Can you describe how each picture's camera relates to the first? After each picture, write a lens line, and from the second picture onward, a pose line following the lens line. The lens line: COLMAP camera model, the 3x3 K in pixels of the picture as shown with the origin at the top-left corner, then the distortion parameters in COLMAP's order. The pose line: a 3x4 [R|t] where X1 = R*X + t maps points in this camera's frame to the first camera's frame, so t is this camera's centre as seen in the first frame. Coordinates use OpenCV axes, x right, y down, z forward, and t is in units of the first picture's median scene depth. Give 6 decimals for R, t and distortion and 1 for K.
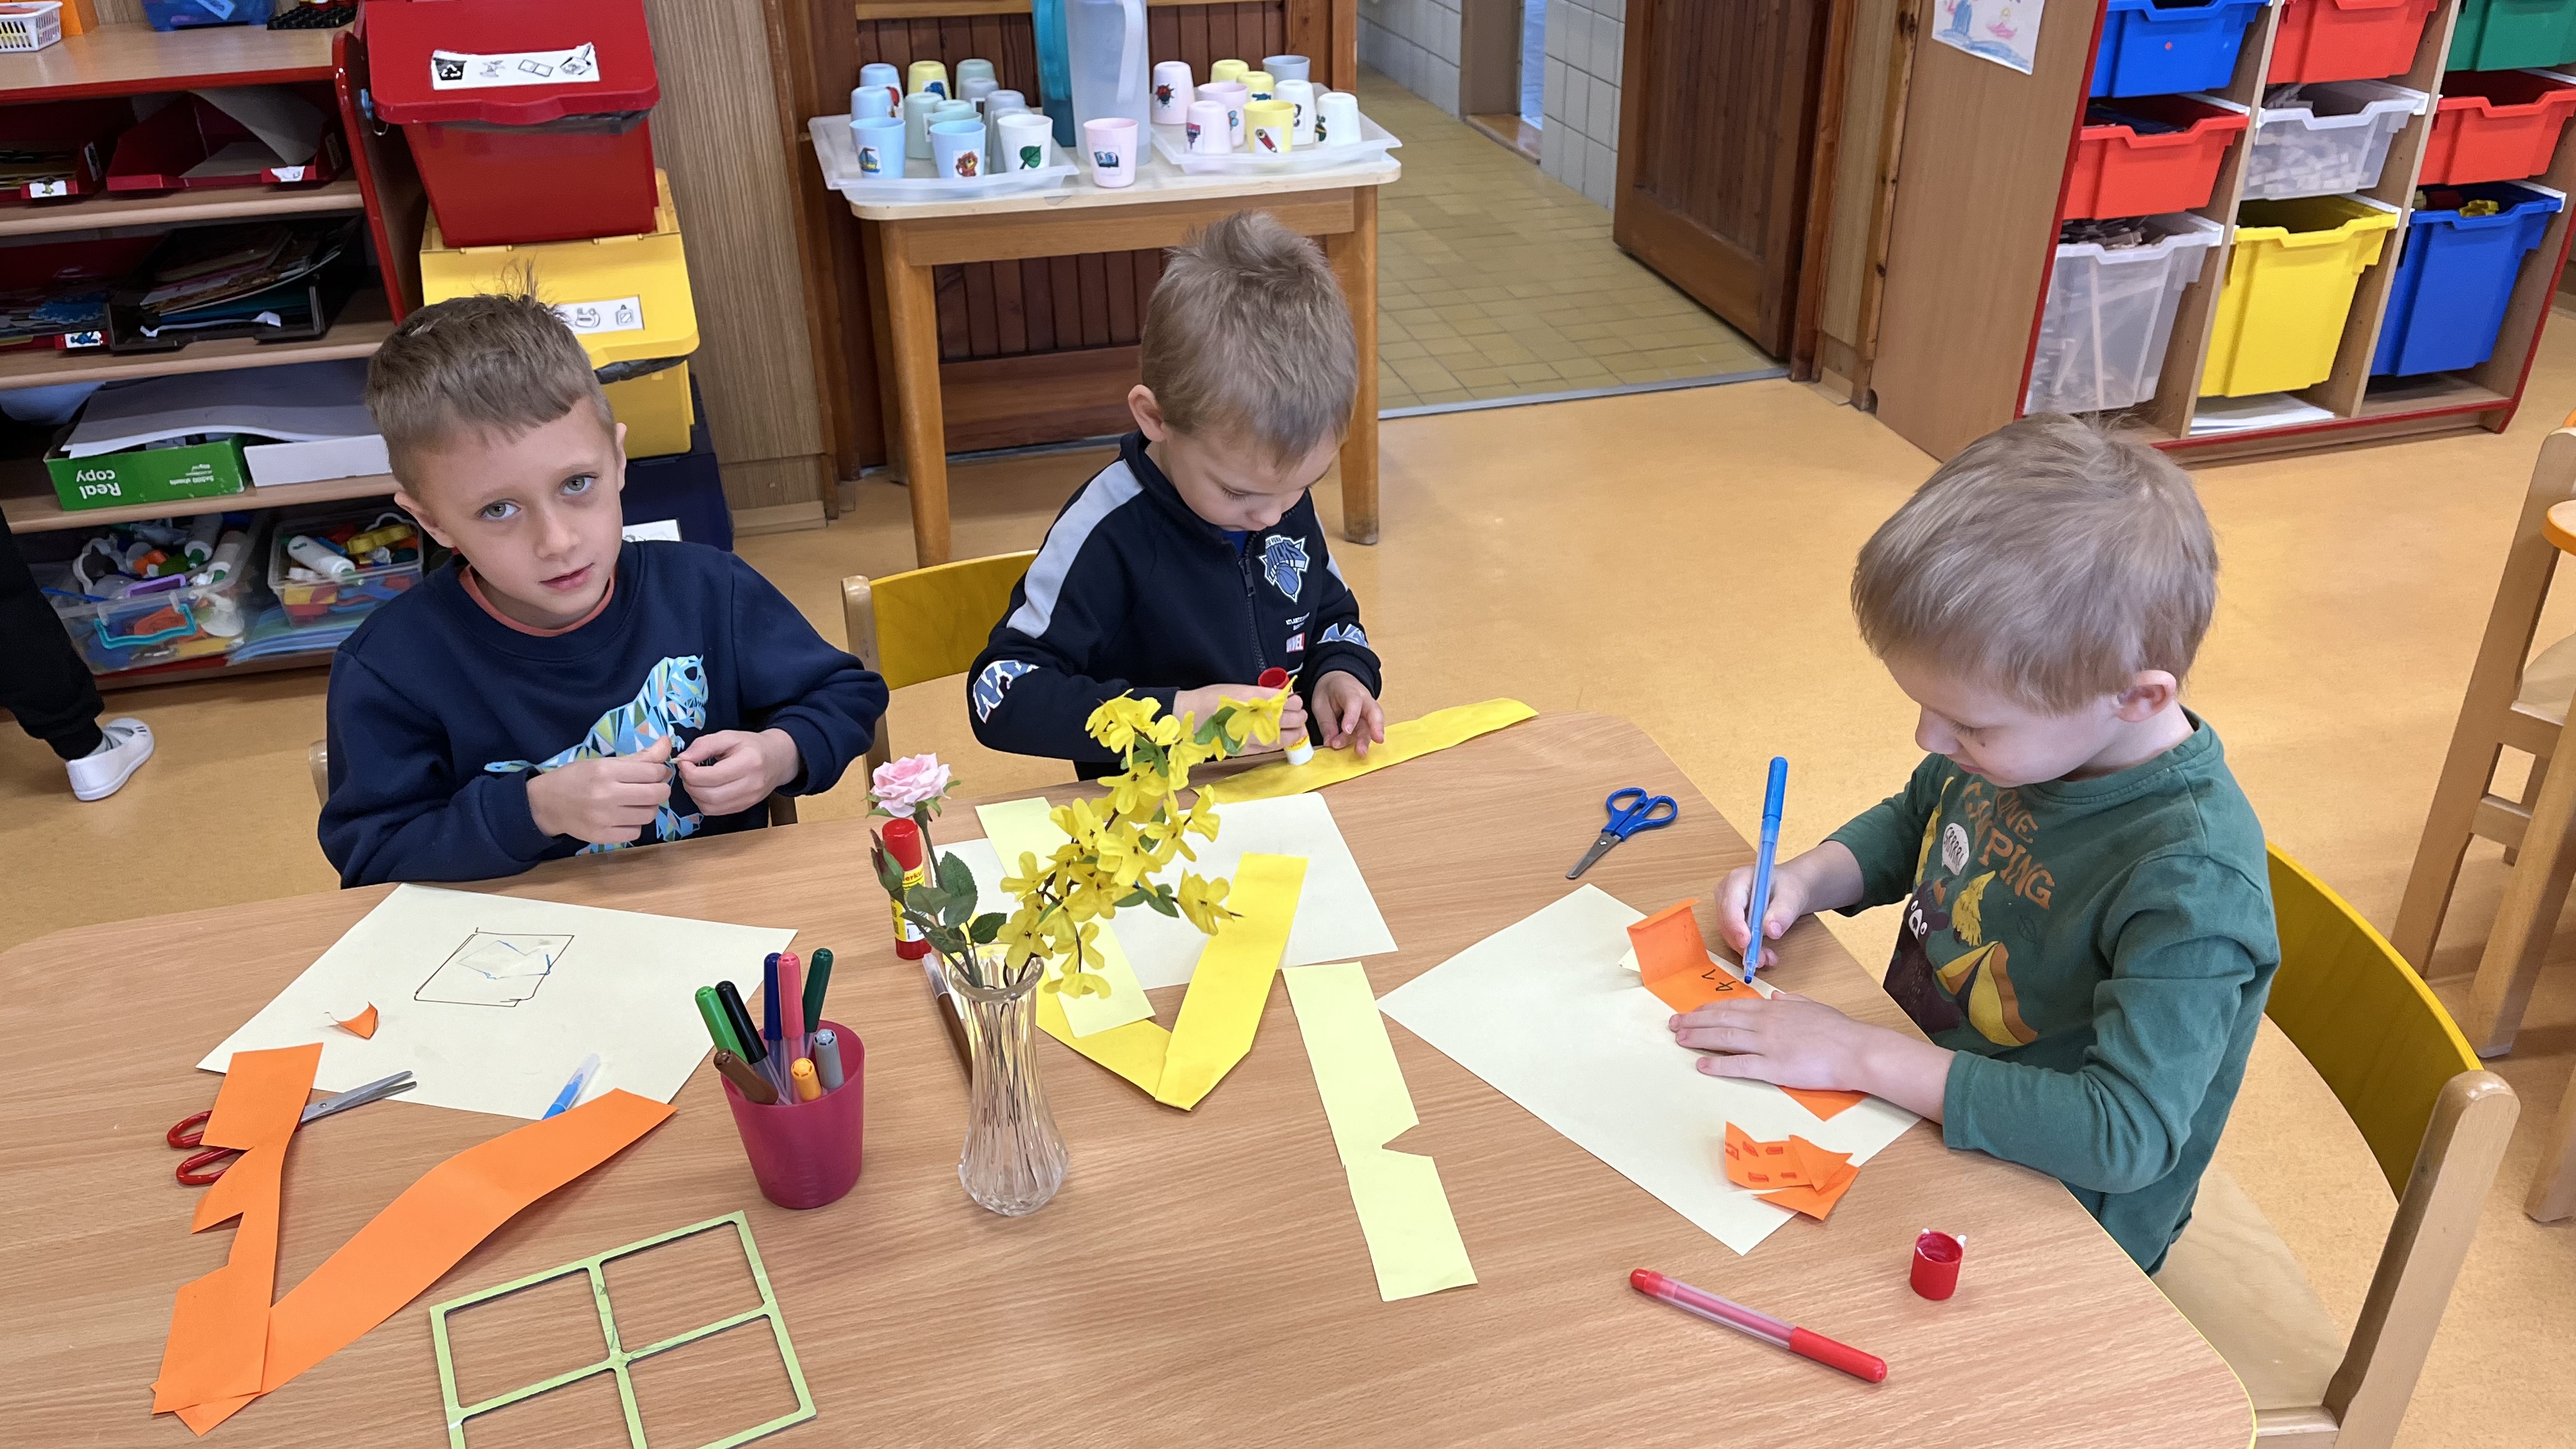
lens RADIAL K [[1971.3, 0, 1291.3], [0, 1971.3, 723.6], [0, 0, 1]] dist [-0.000187, -0.007361]
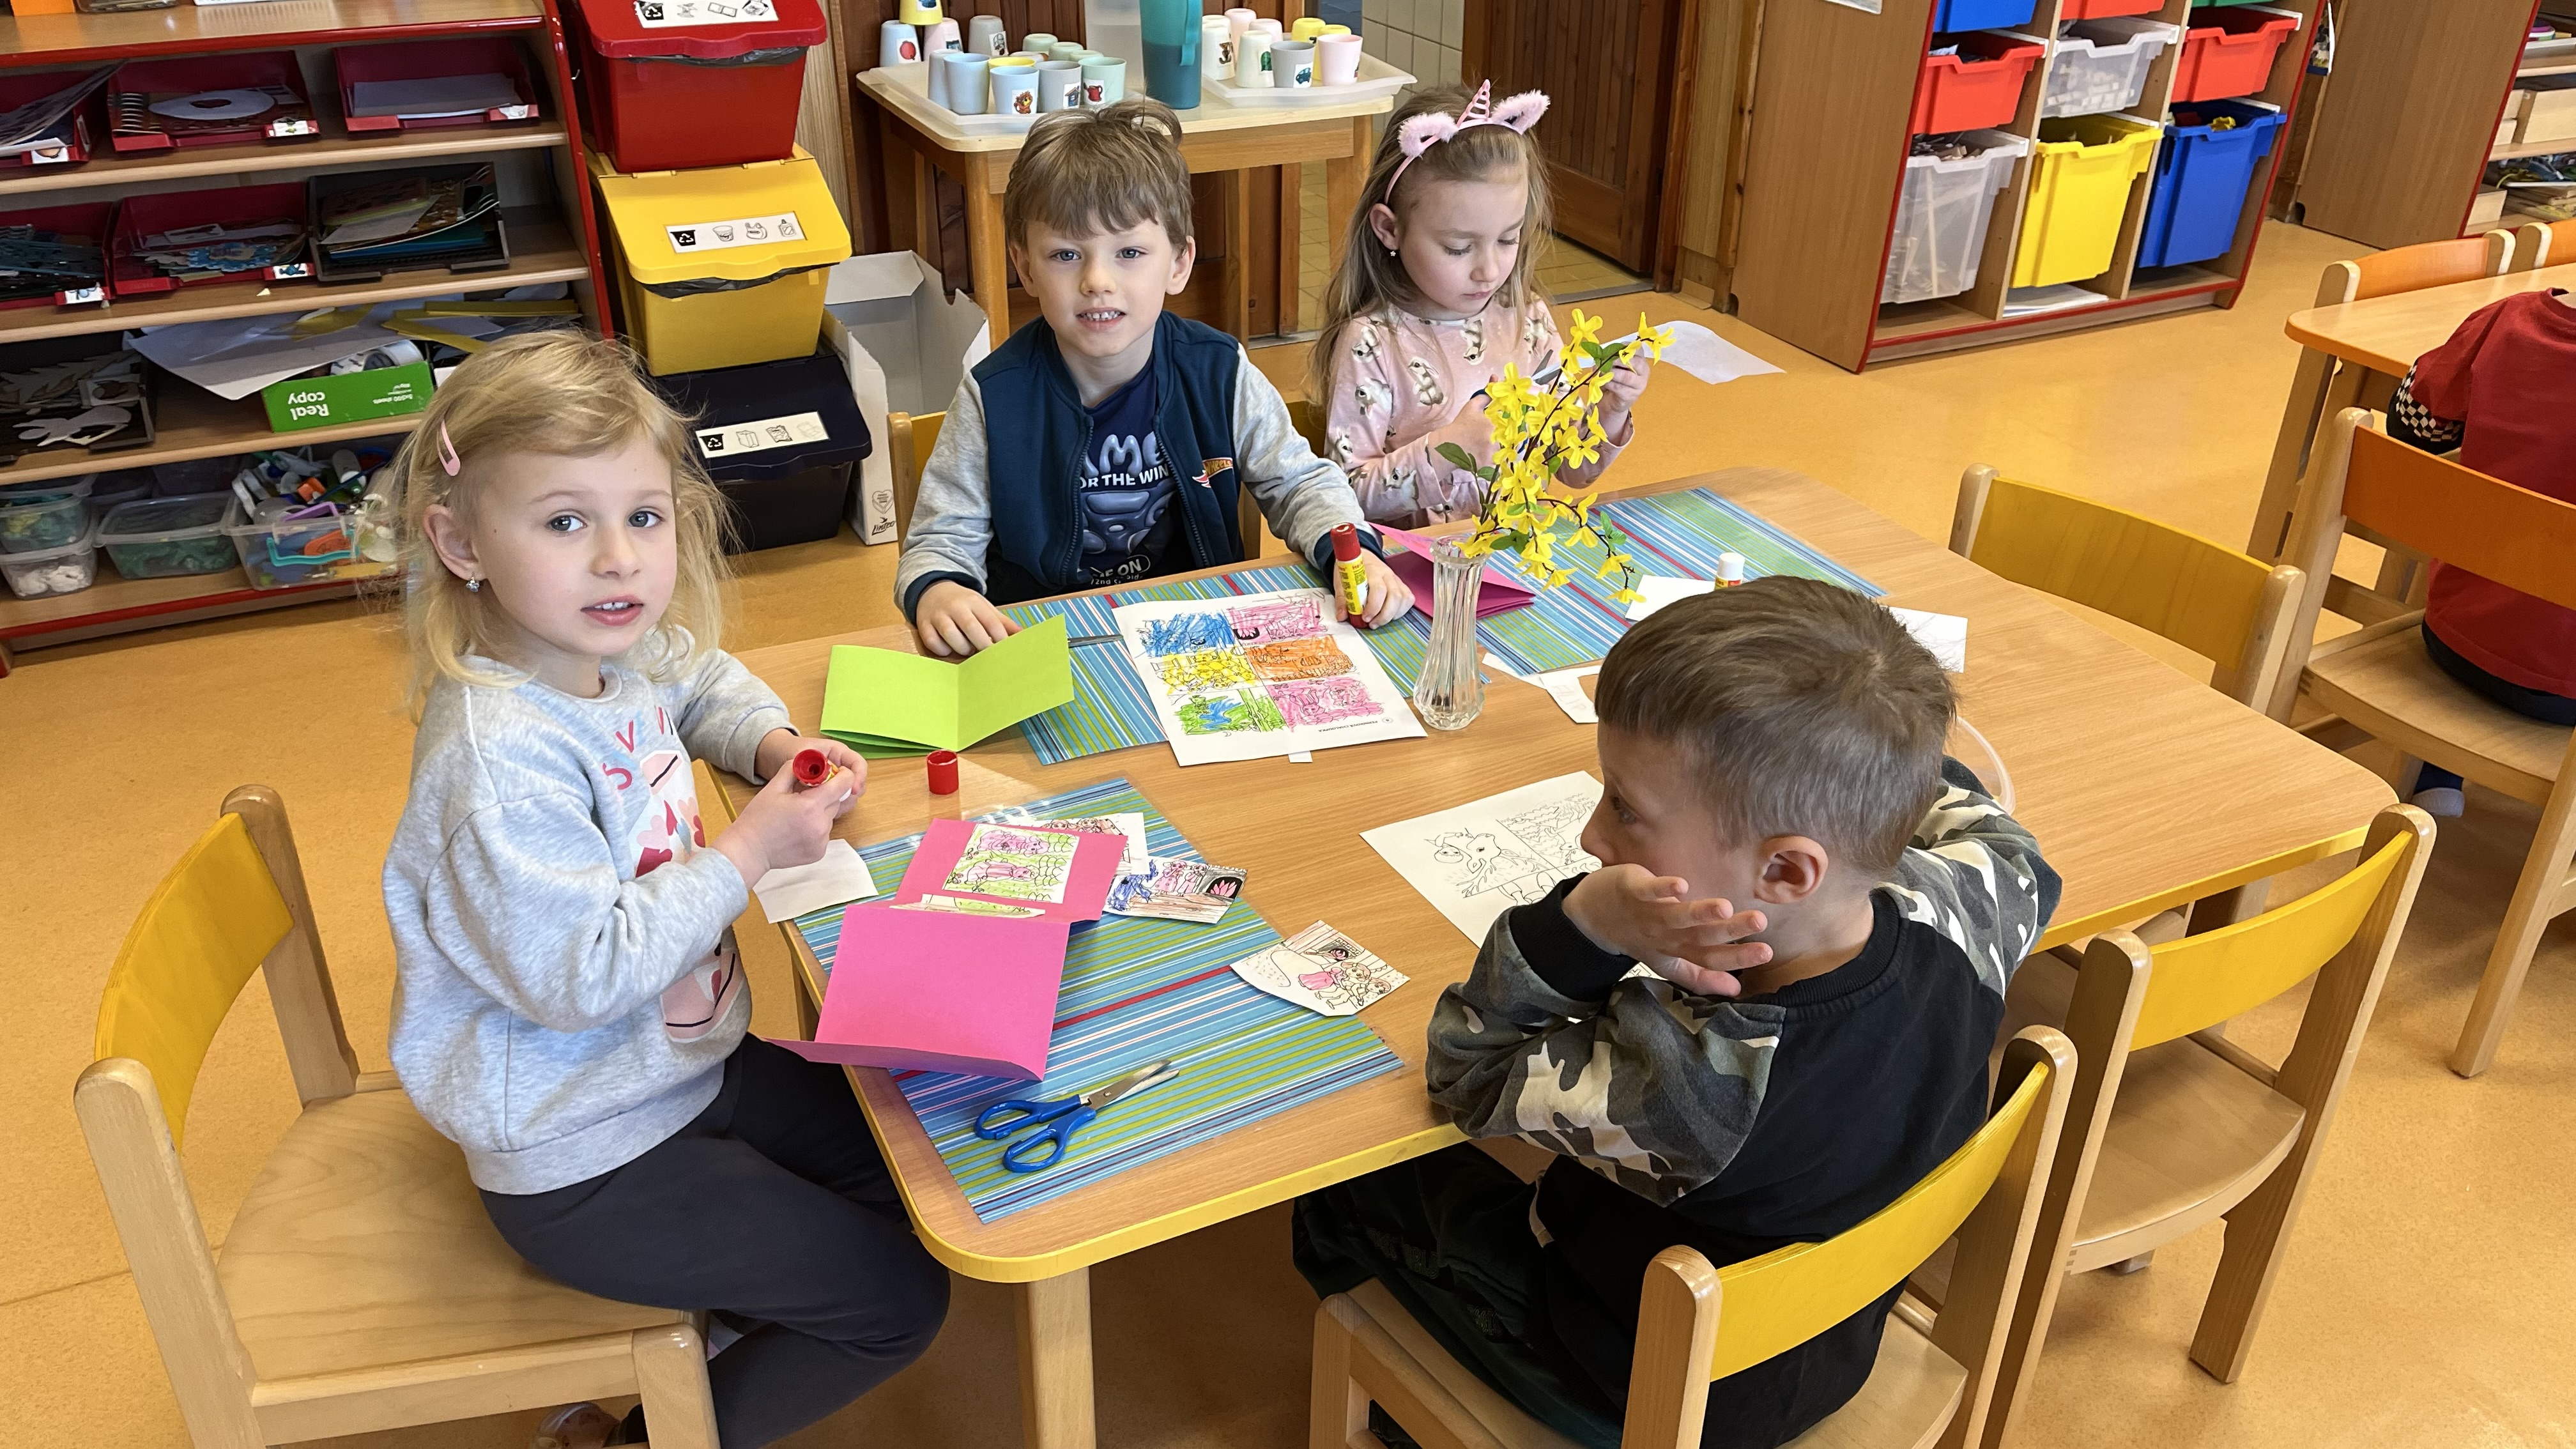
lens RADIAL K [[1995.6, 0, 1270.8], [0, 1995.6, 741.1], [0, 0, 1]] dist [0.005525, -0.006247]
pose [[0.984397, -0.071332, 0.160856, -0.205149], [0.069808, 0.997446, 0.015113, 0.064099], [-0.161523, -0.003648, 0.986862, -0.135619]]
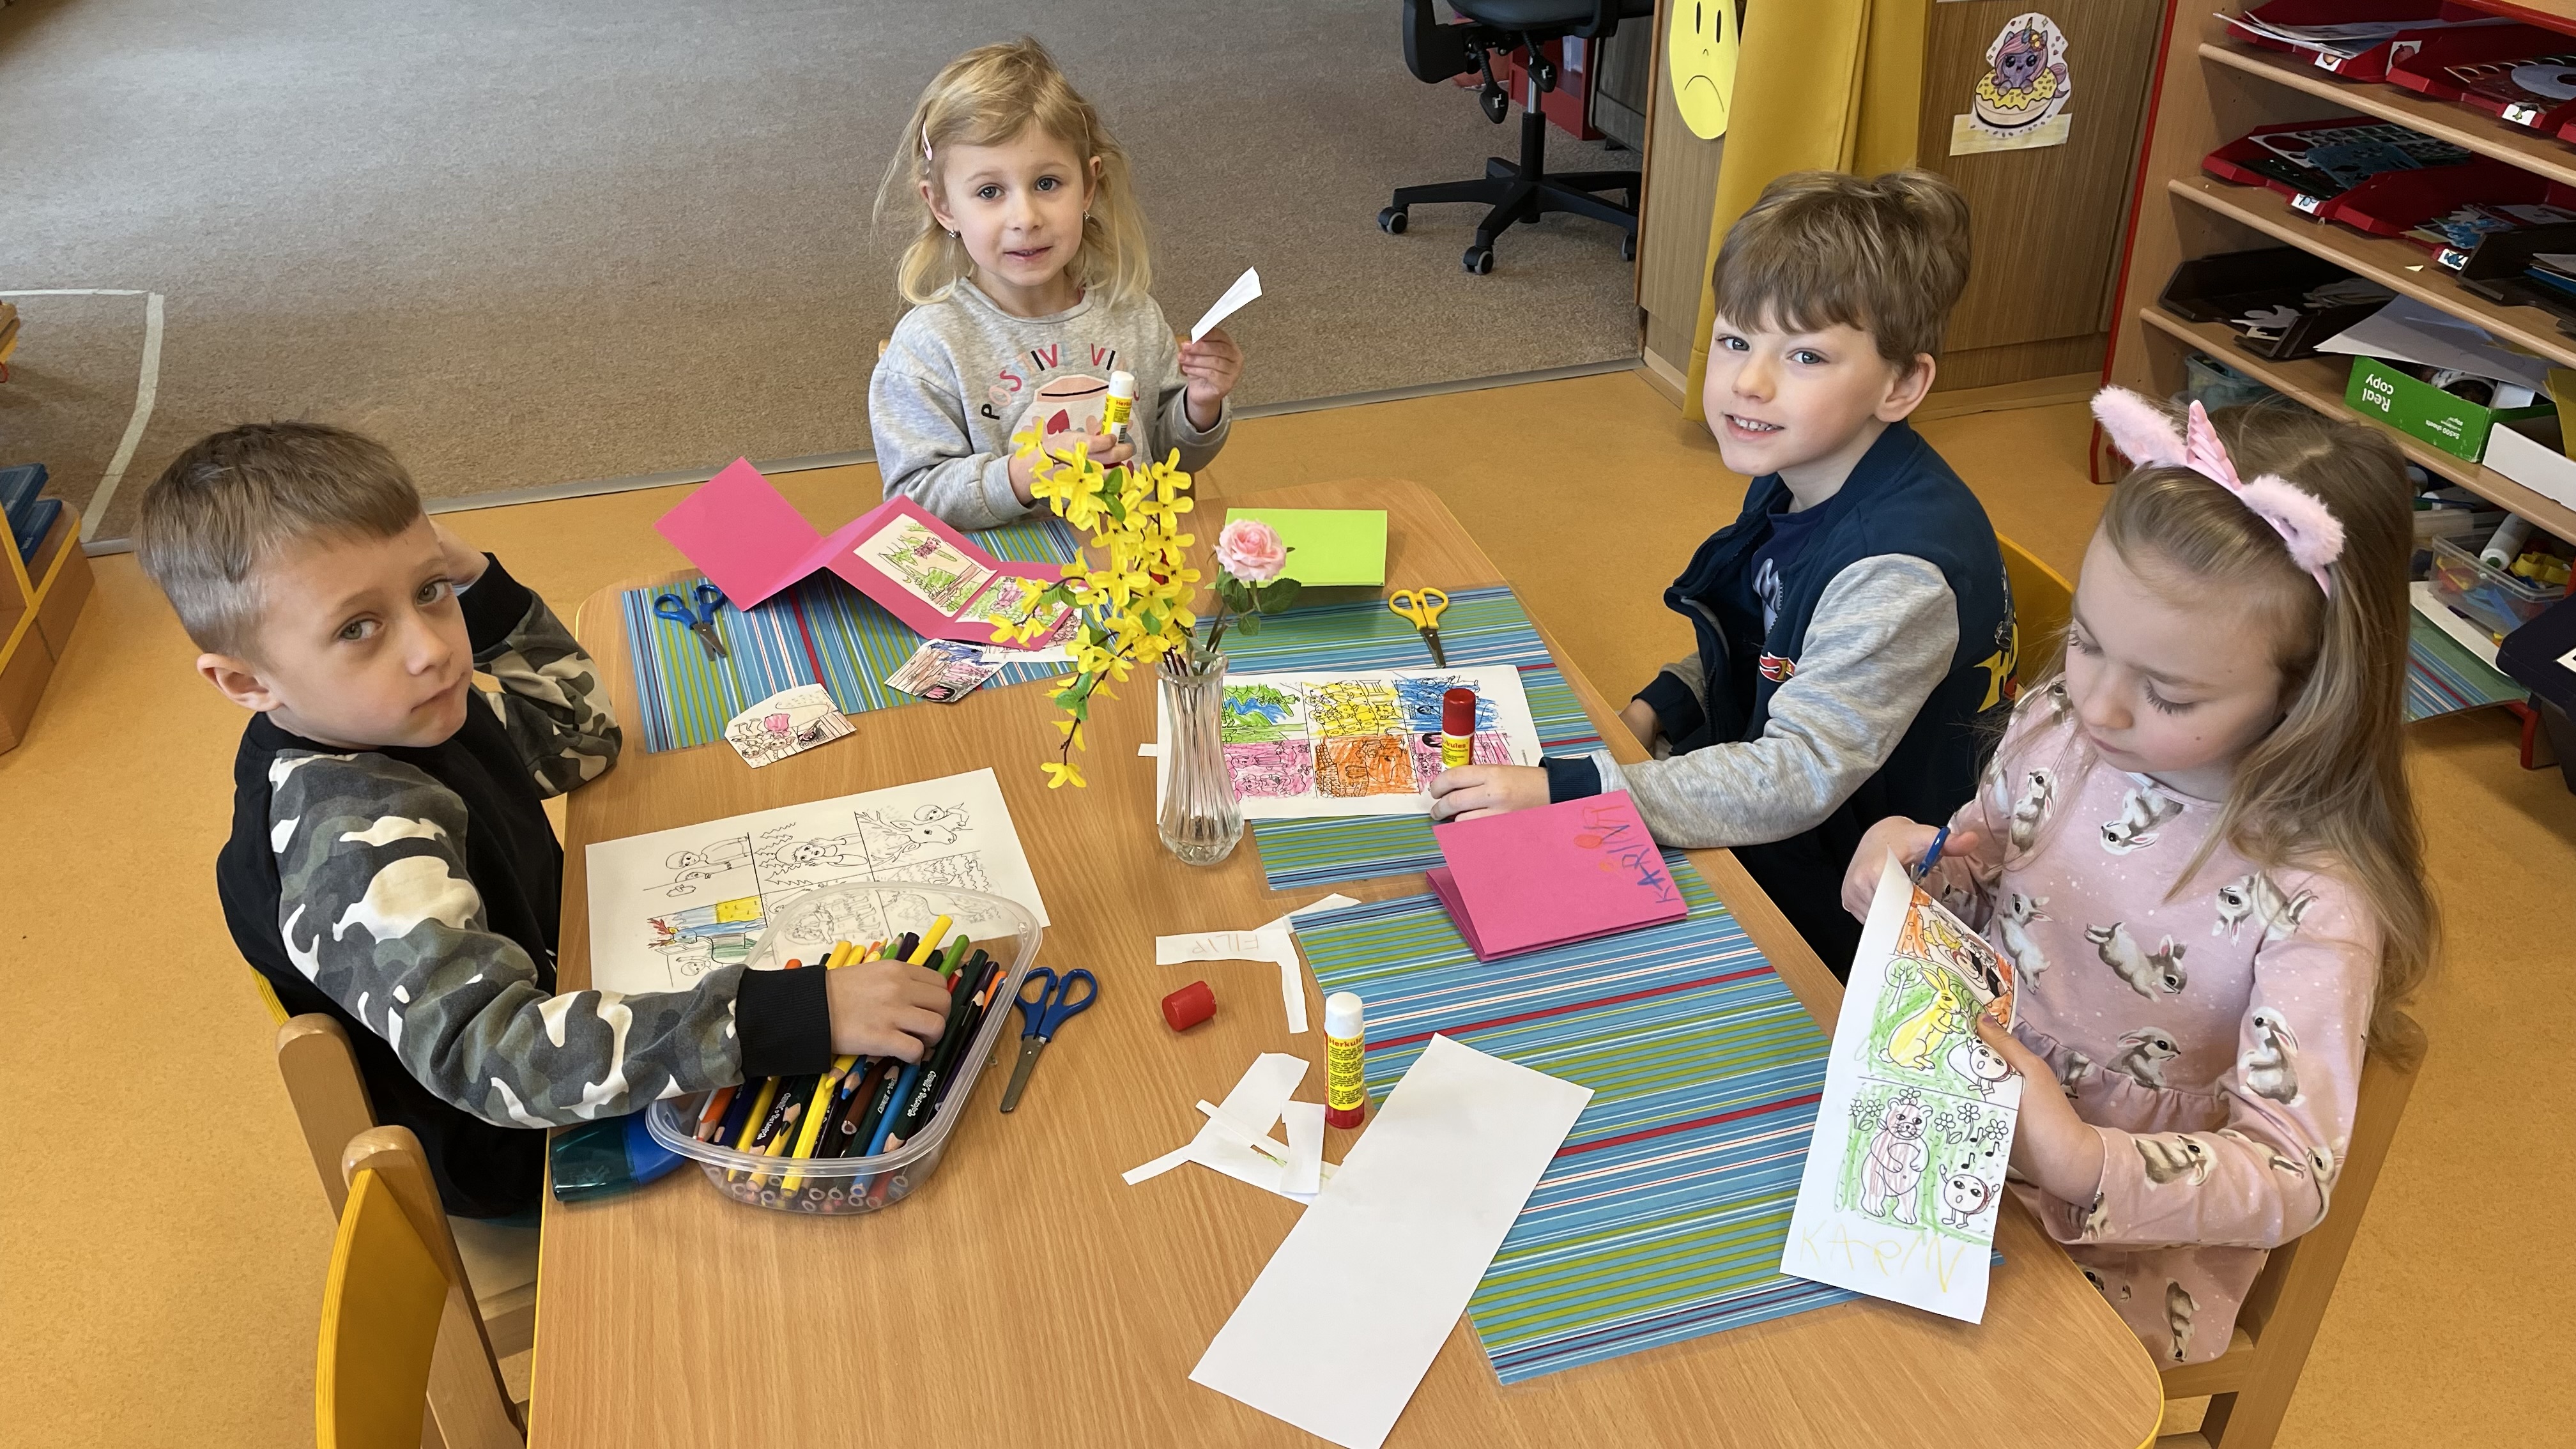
lens RADIAL K [[1937.3, 0, 1282.7], [0, 1937.3, 736.0], [0, 0, 1]] dist [0.063705, -0.072739]
pose [[-0.003874, 0.529825, -0.848098, 0.280117], [-0.463570, 0.750519, 0.470983, -0.163634], [0.886052, 0.394977, 0.242703, 0.267470]]
